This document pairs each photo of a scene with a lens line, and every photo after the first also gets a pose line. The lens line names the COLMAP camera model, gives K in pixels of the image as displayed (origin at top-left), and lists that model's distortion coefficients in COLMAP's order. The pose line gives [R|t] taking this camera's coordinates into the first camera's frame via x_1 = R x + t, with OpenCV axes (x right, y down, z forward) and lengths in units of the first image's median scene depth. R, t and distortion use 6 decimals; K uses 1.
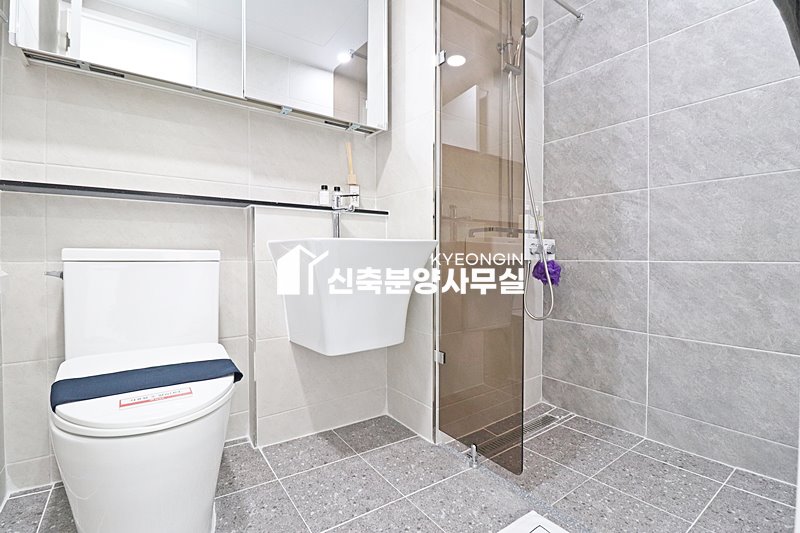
lens RADIAL K [[369.6, 0, 401.9], [0, 369.6, 263.8], [0, 0, 1]] dist [-0.021133, -0.001235]
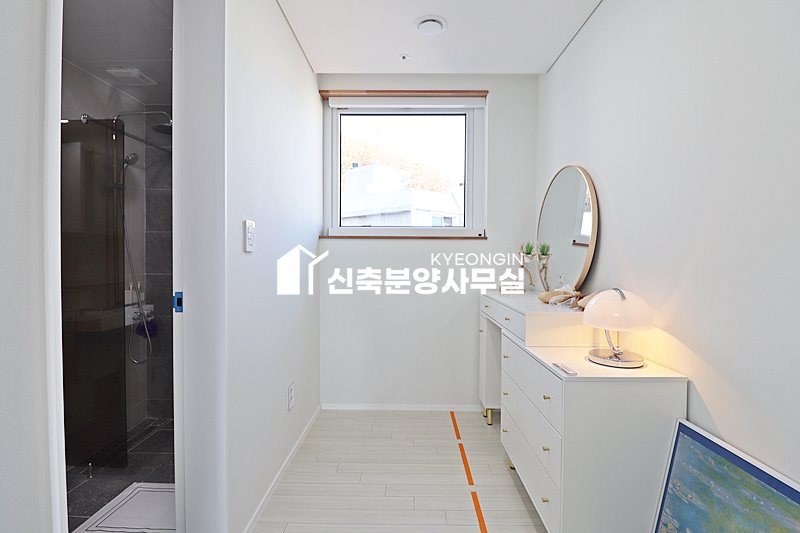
lens RADIAL K [[369.6, 0, 404.2], [0, 369.6, 264.8], [0, 0, 1]] dist [-0.021133, -0.001235]
pose [[0.593144, -0.013495, 0.804983, -0.165934], [0.007078, 0.999908, 0.011547, -0.244360], [-0.805065, -0.001151, 0.593185, -0.684957]]
